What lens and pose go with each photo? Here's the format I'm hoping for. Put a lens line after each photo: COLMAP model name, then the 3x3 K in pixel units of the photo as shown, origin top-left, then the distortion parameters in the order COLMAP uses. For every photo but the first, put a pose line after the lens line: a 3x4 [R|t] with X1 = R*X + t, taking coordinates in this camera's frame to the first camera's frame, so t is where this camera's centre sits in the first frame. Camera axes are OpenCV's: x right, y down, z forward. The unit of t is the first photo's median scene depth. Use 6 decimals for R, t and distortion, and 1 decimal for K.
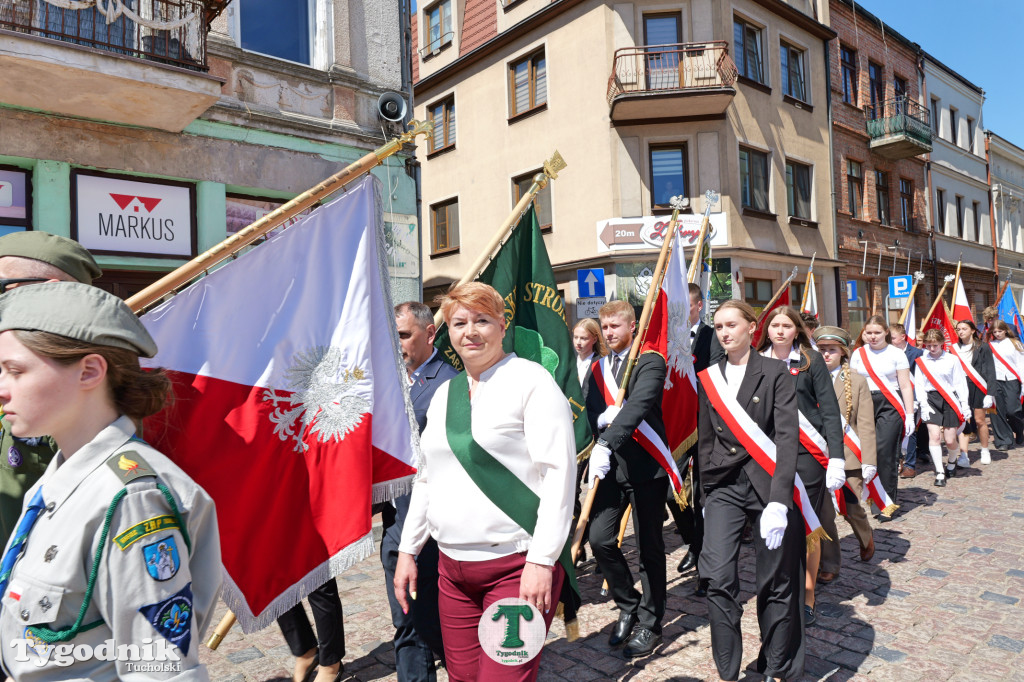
lens RADIAL K [[689.1, 0, 511.5], [0, 689.1, 337.4], [0, 0, 1]] dist [0.028677, -0.038975]
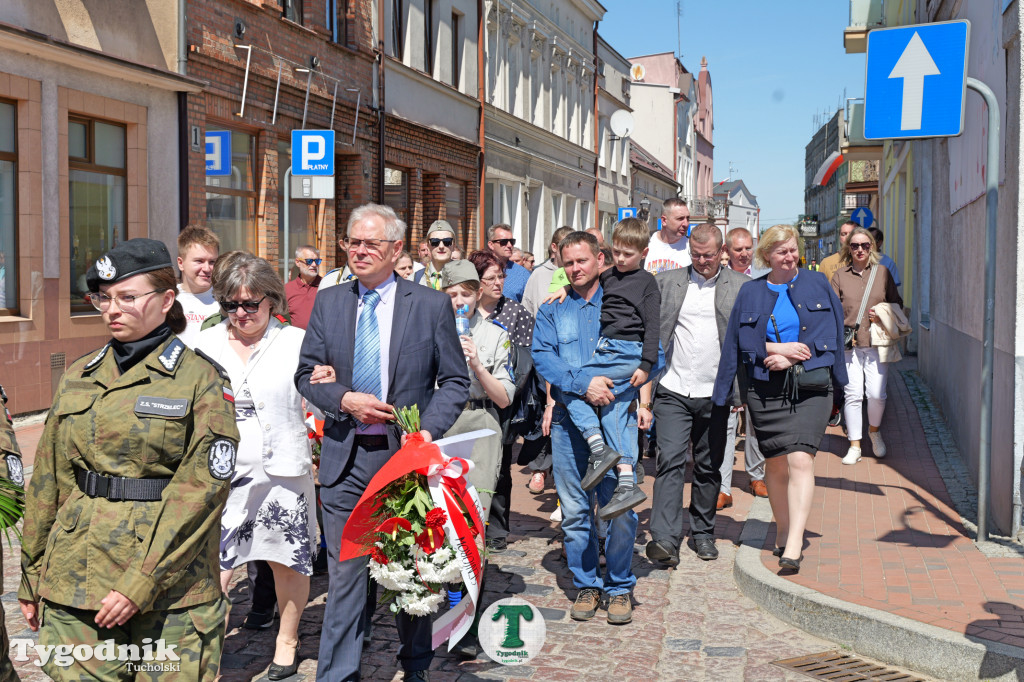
lens RADIAL K [[1342.4, 0, 513.1], [0, 1342.4, 344.5], [0, 0, 1]] dist [0.004451, 0.000000]
pose [[0.804635, 0.008134, 0.593713, 0.154686], [-0.053291, 0.996860, 0.058565, -0.003311], [-0.591373, -0.078763, 0.802543, 0.204304]]
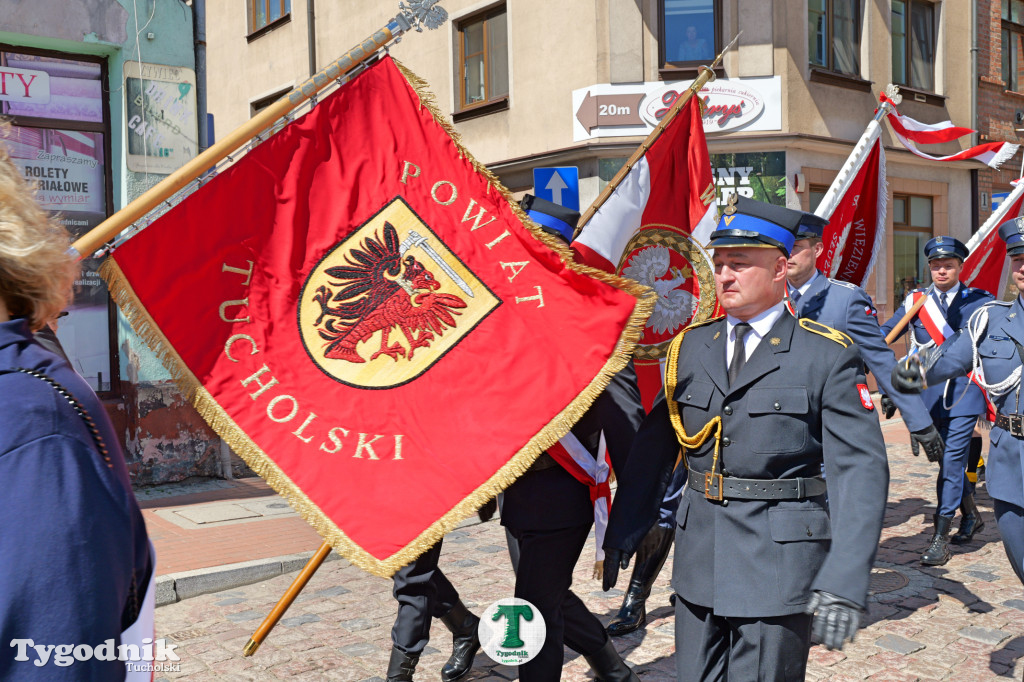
lens RADIAL K [[992.9, 0, 498.6], [0, 992.9, 339.2], [0, 0, 1]] dist [0.000873, 0.000000]
pose [[0.998819, 0.017219, -0.045436, 0.102190], [-0.014126, 0.997616, 0.067543, -0.004993], [0.046491, -0.066821, 0.996681, 0.097212]]
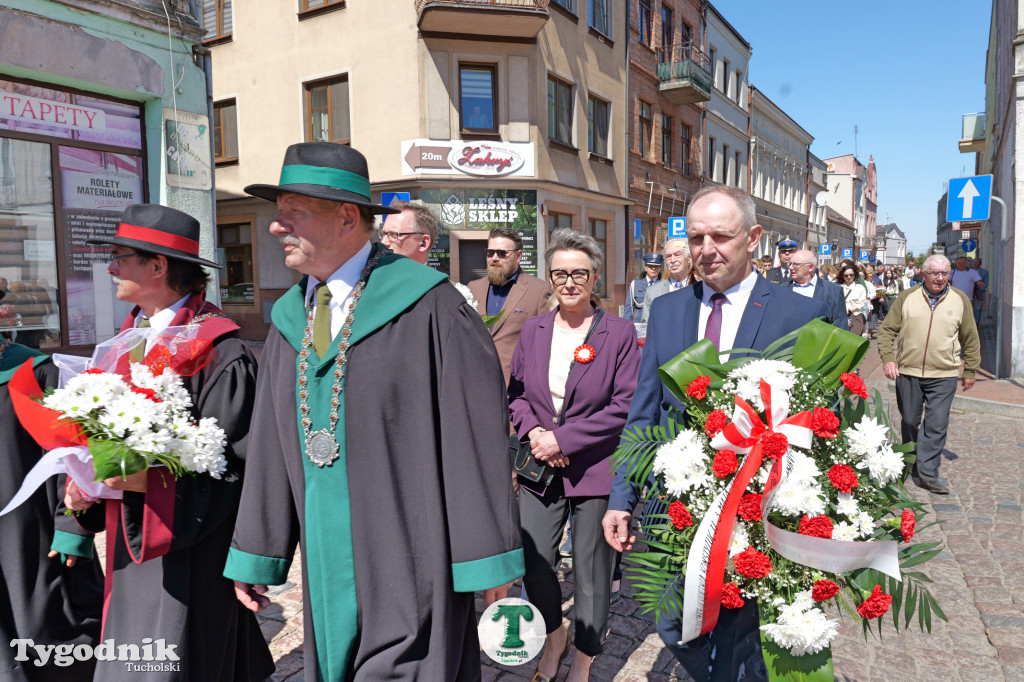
lens RADIAL K [[711.8, 0, 504.7], [0, 711.8, 341.5], [0, 0, 1]] dist [0.019469, -0.035644]
pose [[0.953705, -0.001648, 0.300738, -0.033273], [-0.029946, 0.994495, 0.100413, -0.000136], [-0.299248, -0.104770, 0.948406, 0.020207]]
